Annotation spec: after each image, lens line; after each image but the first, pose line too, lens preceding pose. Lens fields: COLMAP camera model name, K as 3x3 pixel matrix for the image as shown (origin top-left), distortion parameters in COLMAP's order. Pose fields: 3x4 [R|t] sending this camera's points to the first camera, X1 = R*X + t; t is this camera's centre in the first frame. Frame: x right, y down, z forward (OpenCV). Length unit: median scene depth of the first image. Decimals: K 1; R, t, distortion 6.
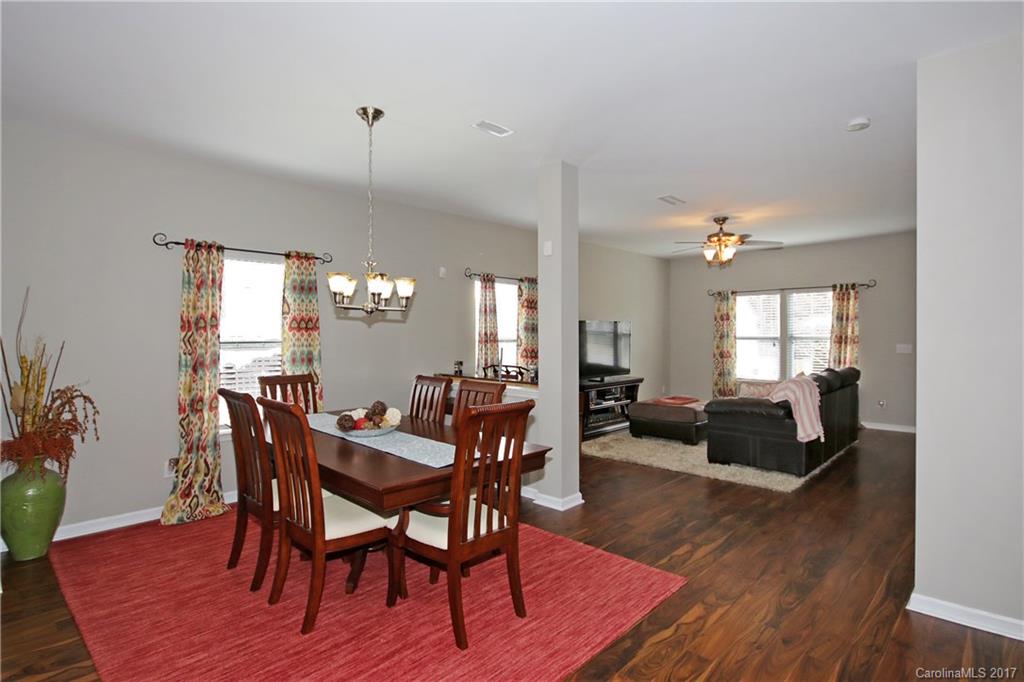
lens RADIAL K [[520.7, 0, 510.7], [0, 520.7, 334.1], [0, 0, 1]] dist [-0.000727, -0.000191]
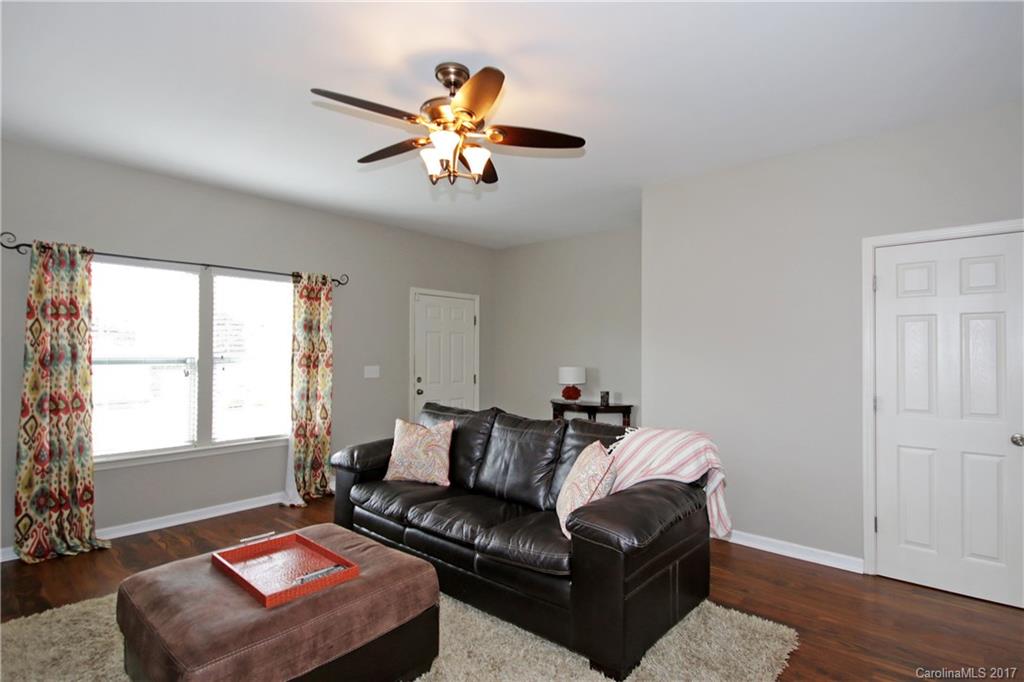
lens RADIAL K [[511.2, 0, 519.9], [0, 511.2, 343.1], [0, 0, 1]] dist [-0.000566, -0.000327]
pose [[-0.061388, 0.018028, 0.997951, 0.000525], [-0.001791, 0.999833, -0.018173, -0.000683], [-0.998112, -0.002902, -0.061346, 0.787781]]
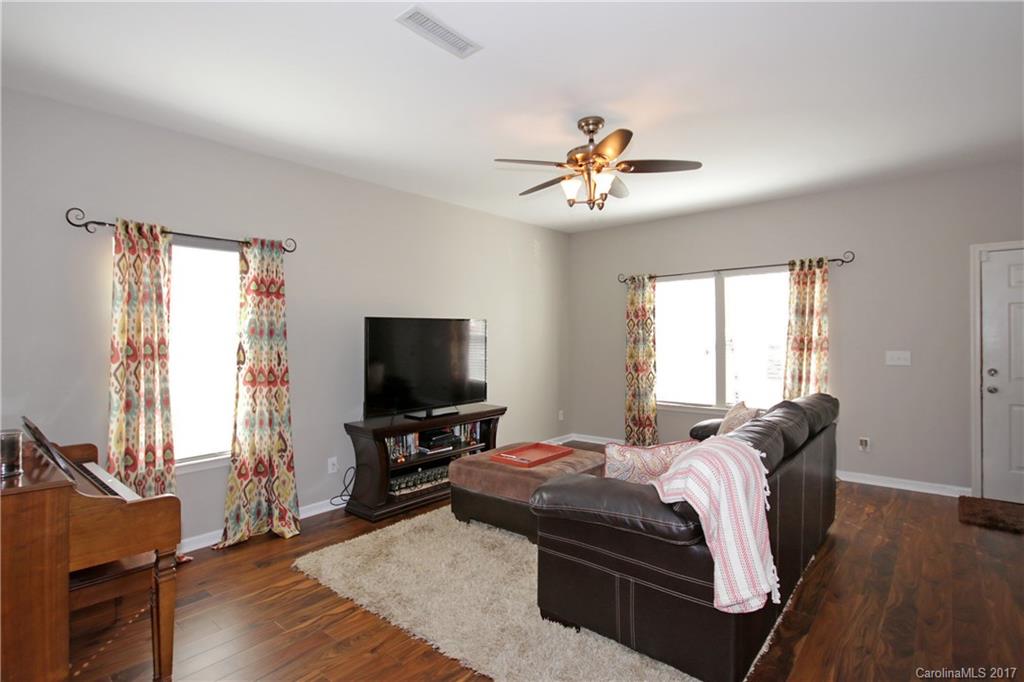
lens RADIAL K [[511.2, 0, 519.9], [0, 511.2, 343.1], [0, 0, 1]] dist [-0.000566, -0.000327]
pose [[0.997050, -0.010474, 0.076040, 0.232850], [0.009743, 0.999903, 0.009982, -0.001001], [-0.076137, -0.009211, 0.997055, 0.388098]]
